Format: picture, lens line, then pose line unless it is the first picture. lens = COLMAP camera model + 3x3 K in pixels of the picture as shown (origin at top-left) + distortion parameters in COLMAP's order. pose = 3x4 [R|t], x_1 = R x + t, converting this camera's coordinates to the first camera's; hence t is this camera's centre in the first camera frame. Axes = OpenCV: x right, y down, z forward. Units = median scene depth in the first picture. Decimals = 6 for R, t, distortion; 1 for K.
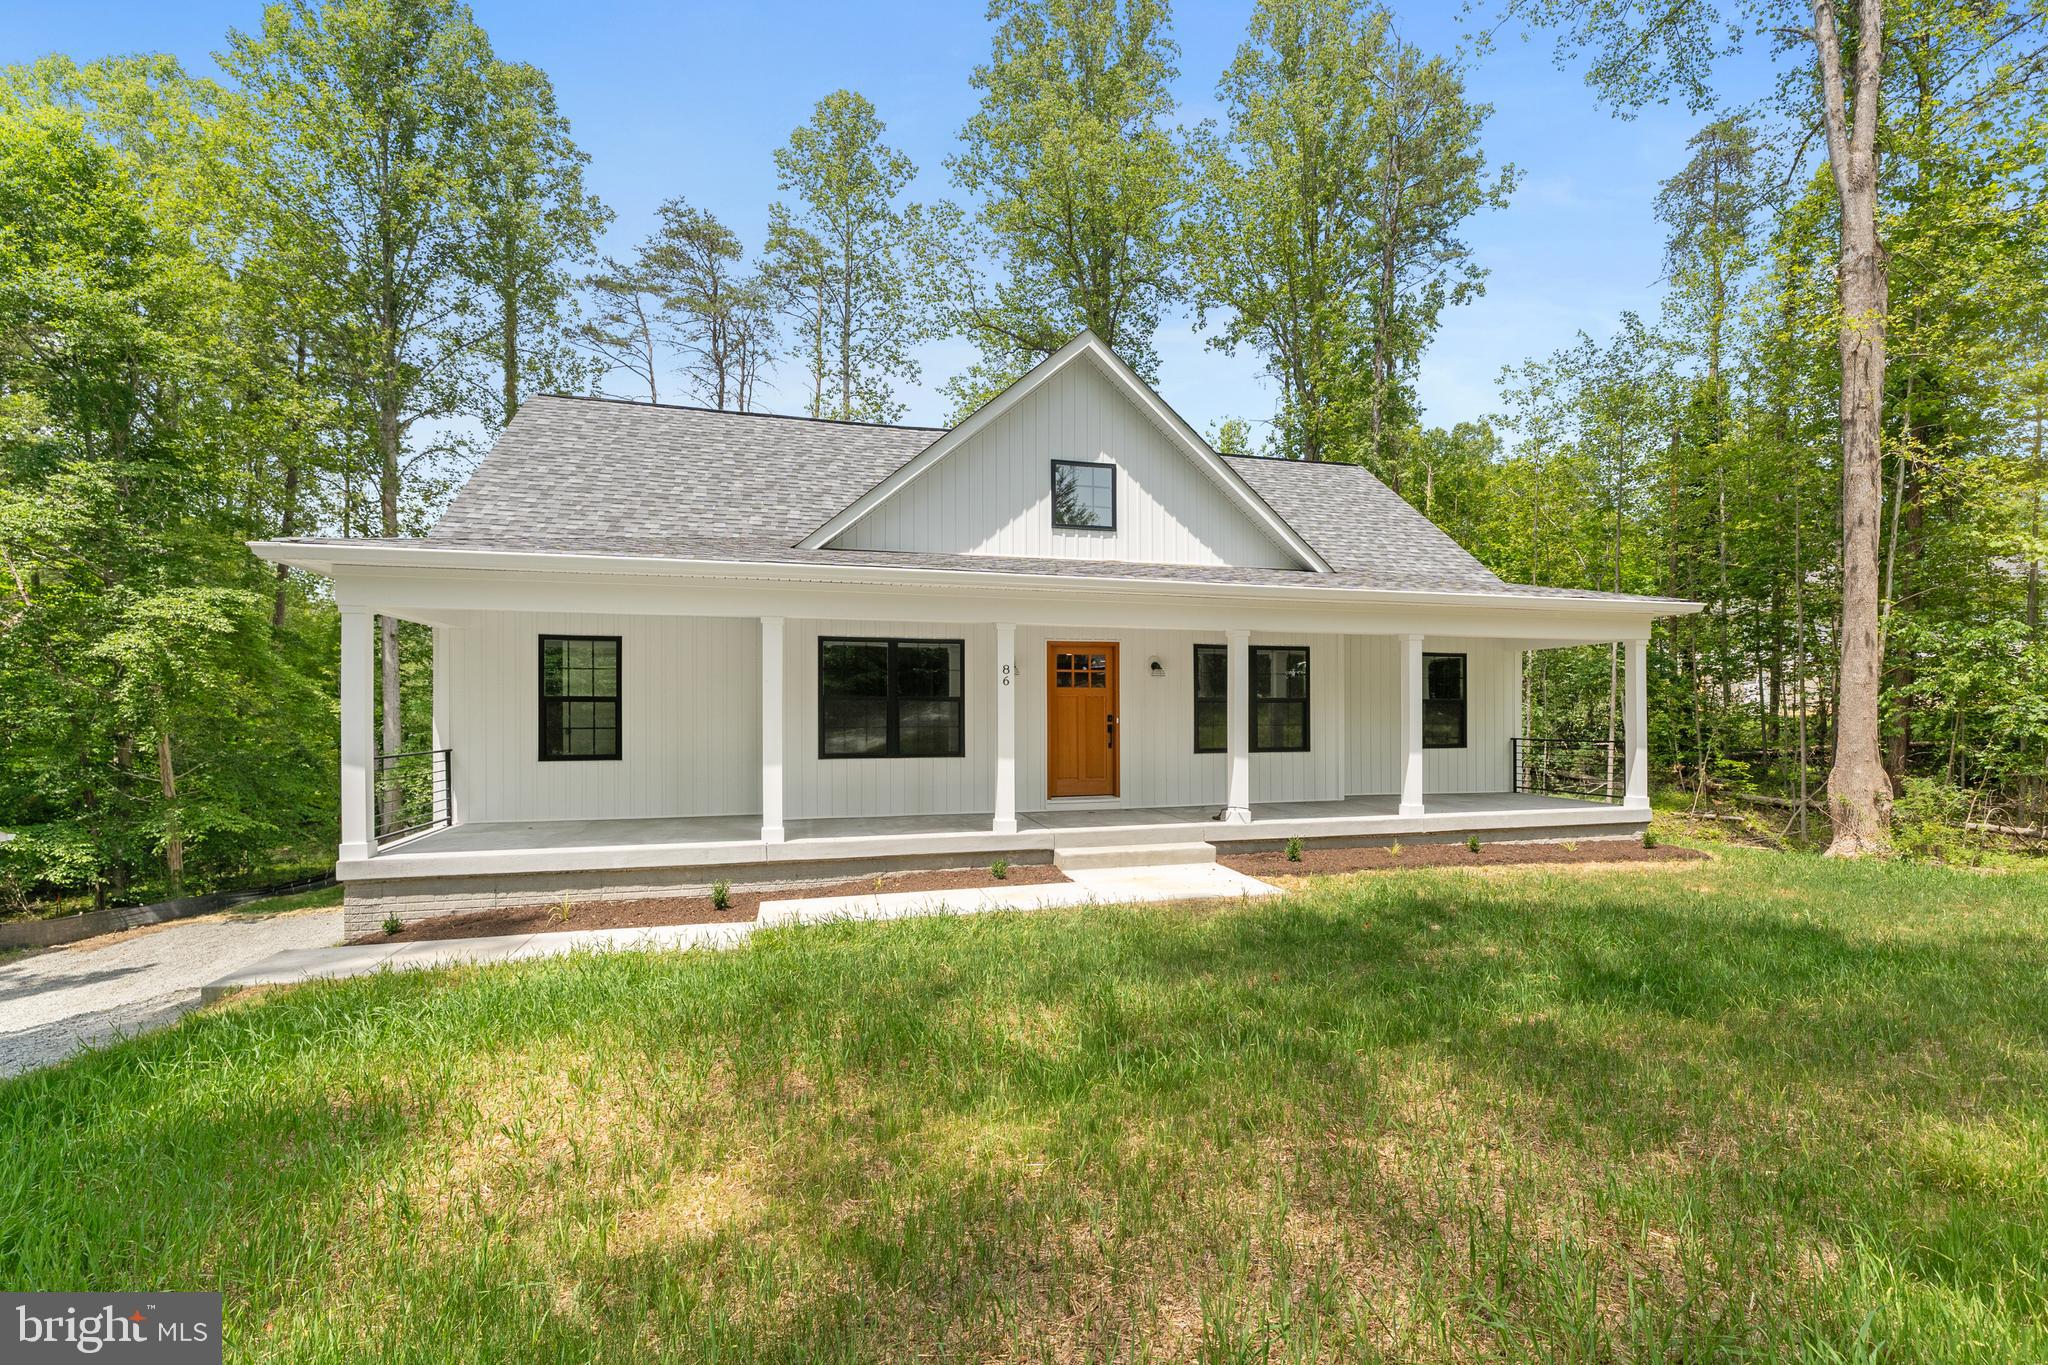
lens RADIAL K [[843.2, 0, 1052.1], [0, 843.2, 725.2], [0, 0, 1]] dist [-0.000867, 0.000739]
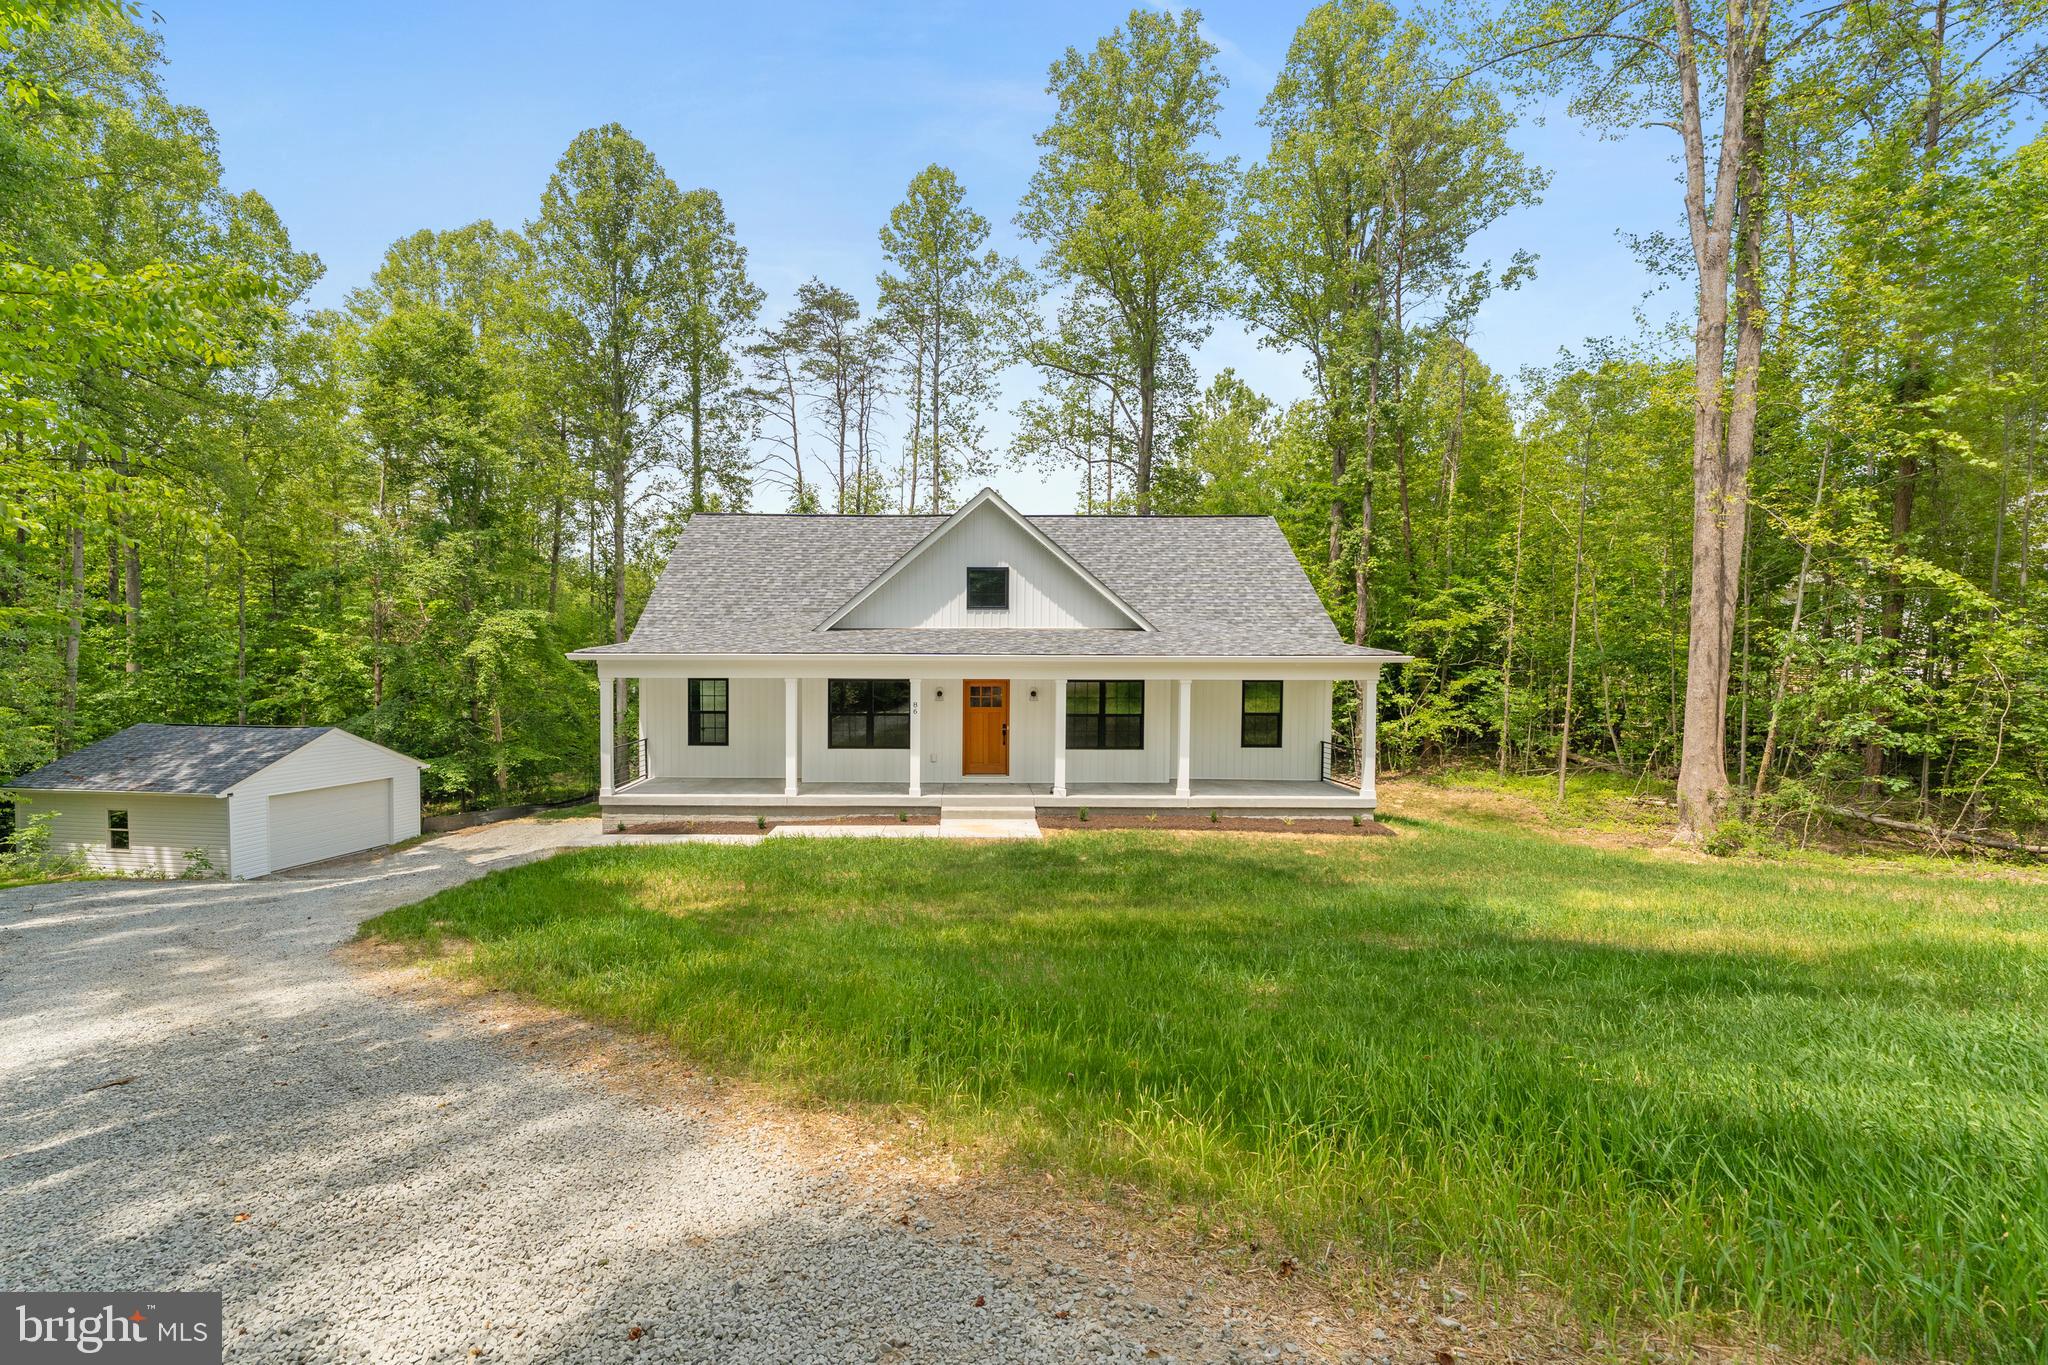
lens RADIAL K [[812.6, 0, 964.6], [0, 812.6, 708.0], [0, 0, 1]] dist [0.005296, 0.000007]
pose [[0.964346, 0.019293, -0.263939, 0.341924], [-0.008137, 0.999029, 0.043297, -0.092422], [0.264518, -0.039606, 0.963567, -0.430433]]
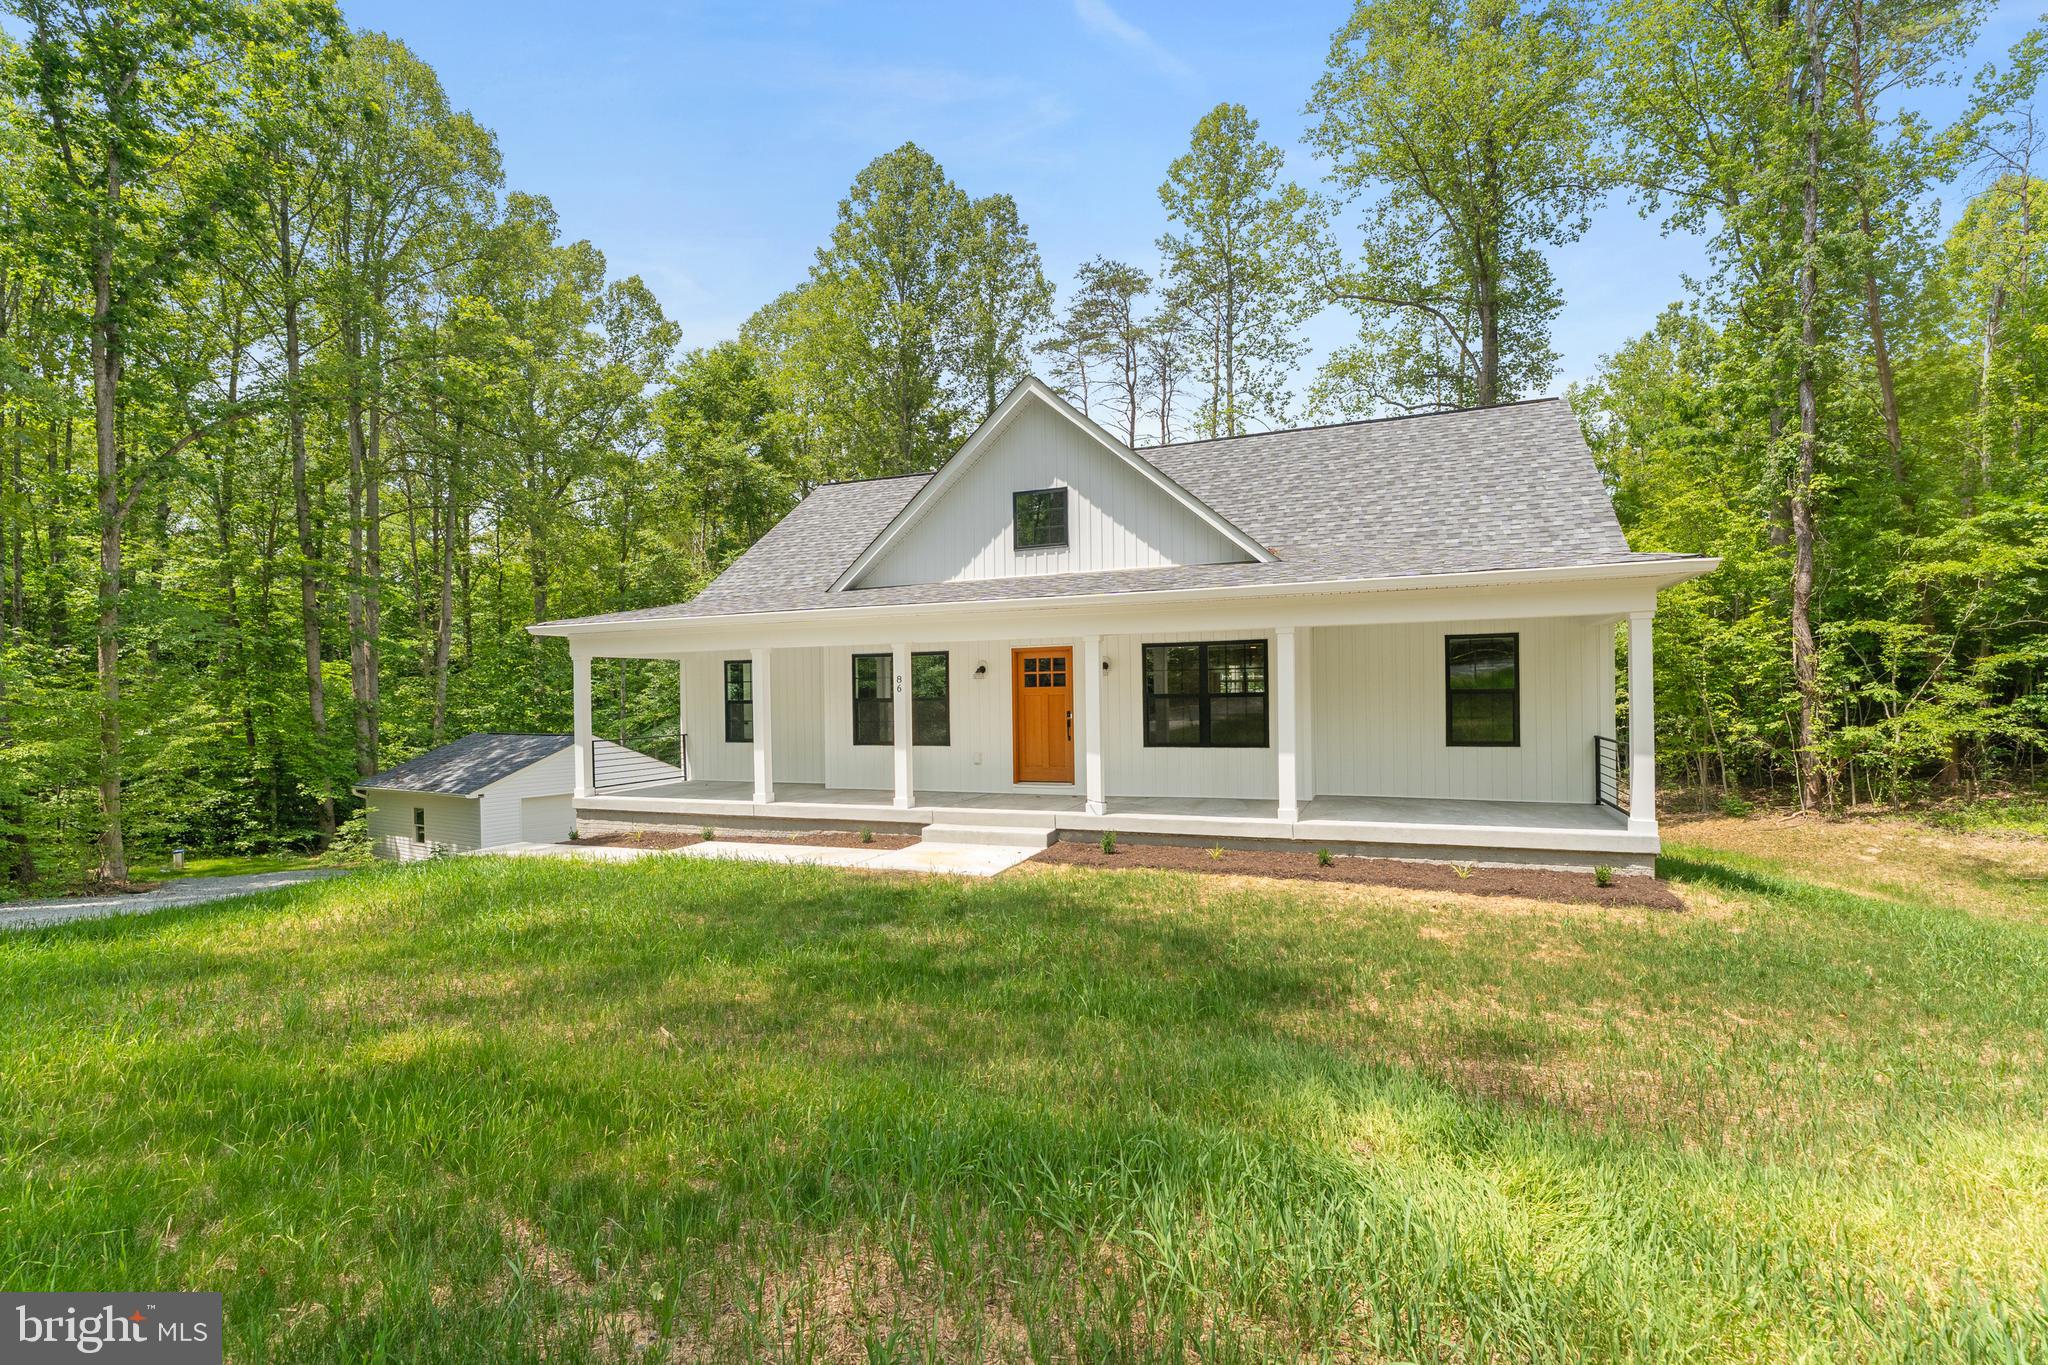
lens RADIAL K [[829.7, 0, 1090.8], [0, 829.7, 705.8], [0, 0, 1]] dist [0.000824, 0.000276]
pose [[0.822539, -0.002333, -0.568704, 0.611436], [0.008441, 0.999932, 0.008107, -0.023461], [0.568646, -0.011468, 0.822503, 0.092659]]
